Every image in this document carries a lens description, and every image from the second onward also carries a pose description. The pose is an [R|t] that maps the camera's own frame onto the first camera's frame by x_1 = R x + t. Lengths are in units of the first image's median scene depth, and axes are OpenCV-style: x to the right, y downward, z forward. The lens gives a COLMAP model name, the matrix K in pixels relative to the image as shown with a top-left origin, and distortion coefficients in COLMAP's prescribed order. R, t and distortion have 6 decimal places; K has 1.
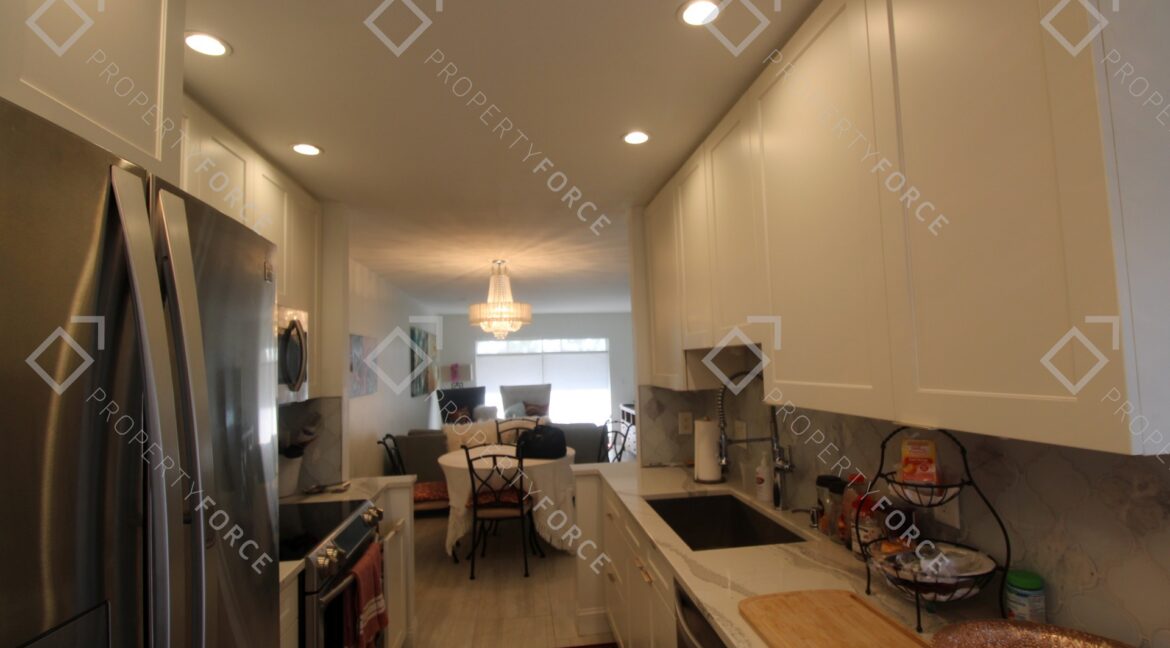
lens RADIAL K [[550.5, 0, 597.5], [0, 550.5, 328.9], [0, 0, 1]] dist [0.001313, -0.015816]
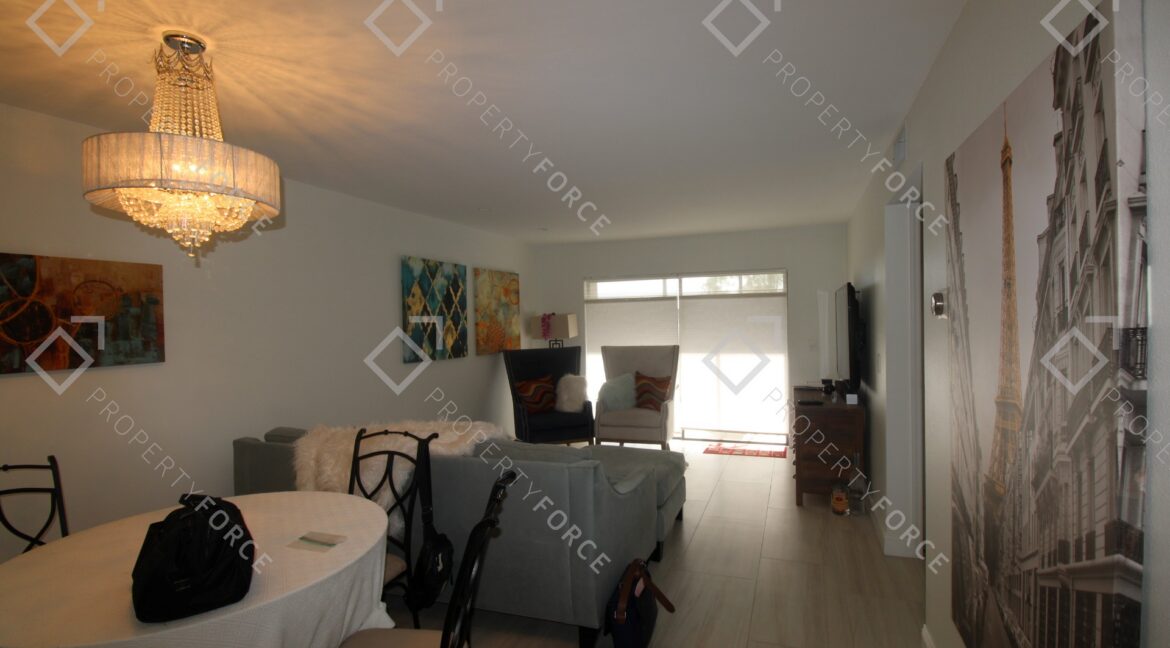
lens RADIAL K [[550.5, 0, 597.5], [0, 550.5, 328.9], [0, 0, 1]] dist [0.001313, -0.015816]
pose [[0.878757, 0.015937, -0.477003, 0.286803], [0.027313, 0.996125, 0.083599, 0.057135], [0.476487, -0.086492, 0.874917, 0.896206]]
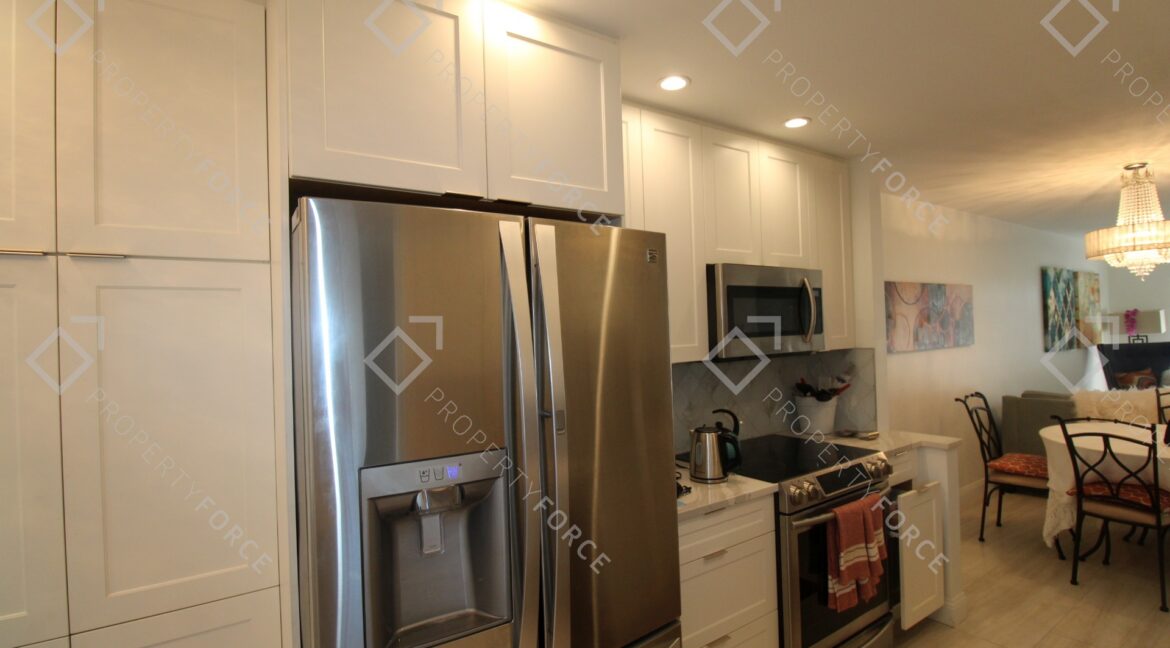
lens RADIAL K [[550.5, 0, 597.5], [0, 550.5, 328.9], [0, 0, 1]] dist [0.001313, -0.015816]
pose [[0.437081, 0.007837, -0.899388, 0.168326], [0.076504, 0.996014, 0.045858, 0.001149], [0.896162, -0.088850, 0.434740, 0.077644]]
